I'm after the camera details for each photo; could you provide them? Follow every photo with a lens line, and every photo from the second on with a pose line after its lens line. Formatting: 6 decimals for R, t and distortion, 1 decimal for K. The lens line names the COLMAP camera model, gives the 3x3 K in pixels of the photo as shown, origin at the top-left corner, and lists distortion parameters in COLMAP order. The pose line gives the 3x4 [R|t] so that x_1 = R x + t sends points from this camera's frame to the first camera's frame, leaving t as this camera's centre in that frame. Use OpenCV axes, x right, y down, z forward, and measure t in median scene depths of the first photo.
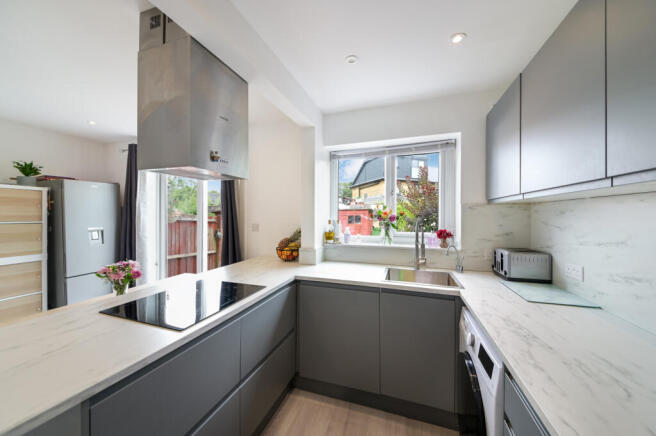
lens RADIAL K [[235.7, 0, 325.5], [0, 235.7, 216.4], [0, 0, 1]] dist [0.003413, 0.000056]
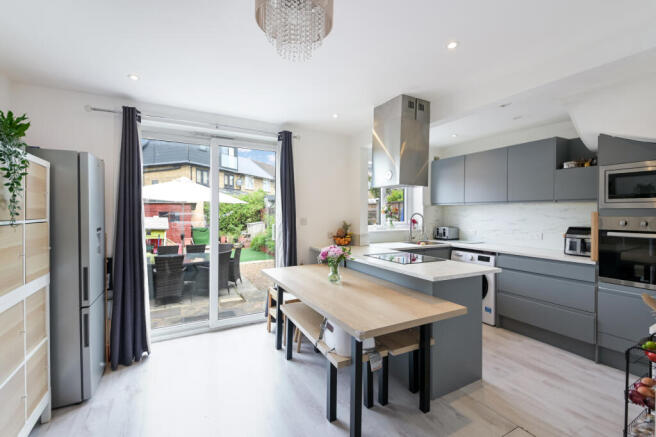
lens RADIAL K [[289.4, 0, 331.3], [0, 289.4, 215.2], [0, 0, 1]] dist [0.000427, 0.000109]
pose [[0.669849, -0.007877, 0.742455, -0.300407], [-0.001845, 0.999923, 0.012274, 0.000298], [-0.742495, -0.009592, 0.669783, -0.003024]]
